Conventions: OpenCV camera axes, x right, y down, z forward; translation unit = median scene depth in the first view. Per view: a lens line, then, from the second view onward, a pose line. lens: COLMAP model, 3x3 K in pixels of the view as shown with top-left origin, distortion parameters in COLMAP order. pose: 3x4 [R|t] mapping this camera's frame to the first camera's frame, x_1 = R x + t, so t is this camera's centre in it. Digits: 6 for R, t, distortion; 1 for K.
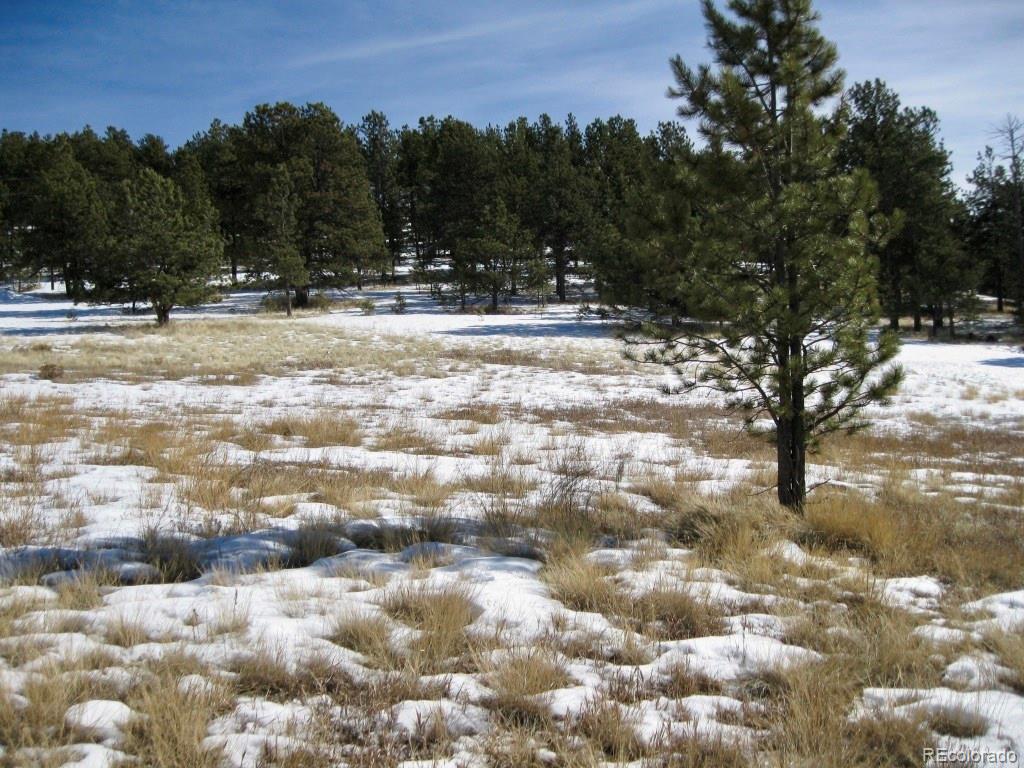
lens RADIAL K [[1069.1, 0, 509.0], [0, 1069.1, 382.9], [0, 0, 1]] dist [-0.101695, 0.000000]
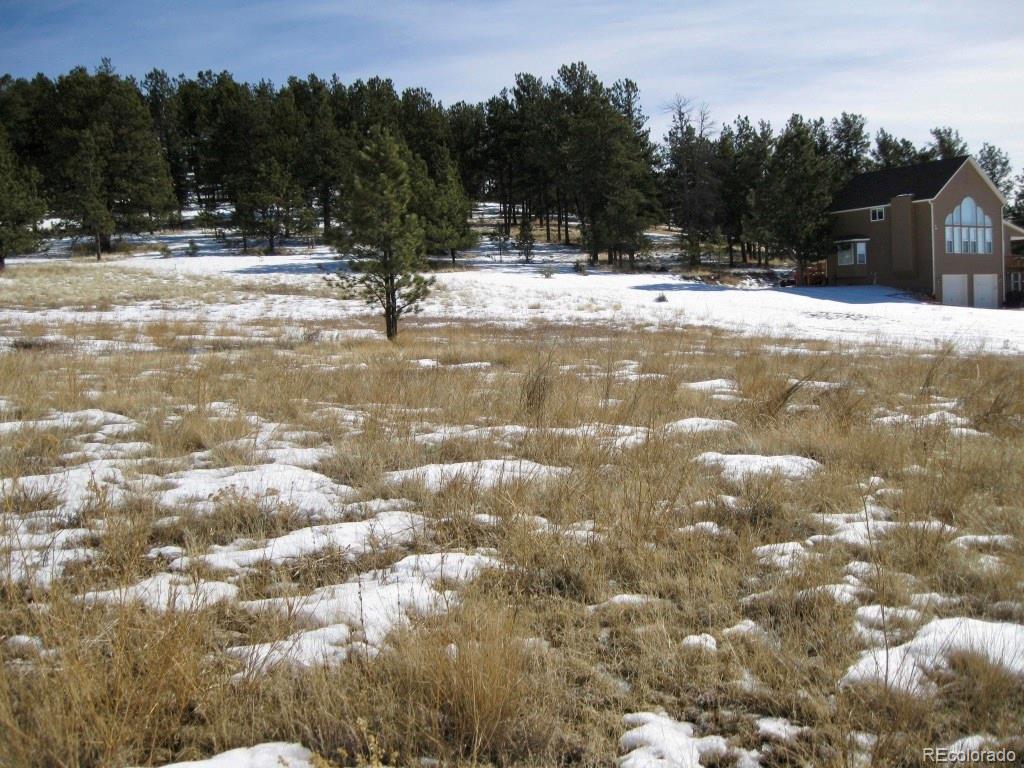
lens RADIAL K [[1069.1, 0, 503.6], [0, 1069.1, 377.7], [0, 0, 1]] dist [-0.101695, 0.000000]
pose [[0.979693, -0.032333, 0.197879, 0.000956], [0.020753, 0.997964, 0.060317, 0.007482], [-0.199426, -0.054986, 0.978369, -0.240773]]
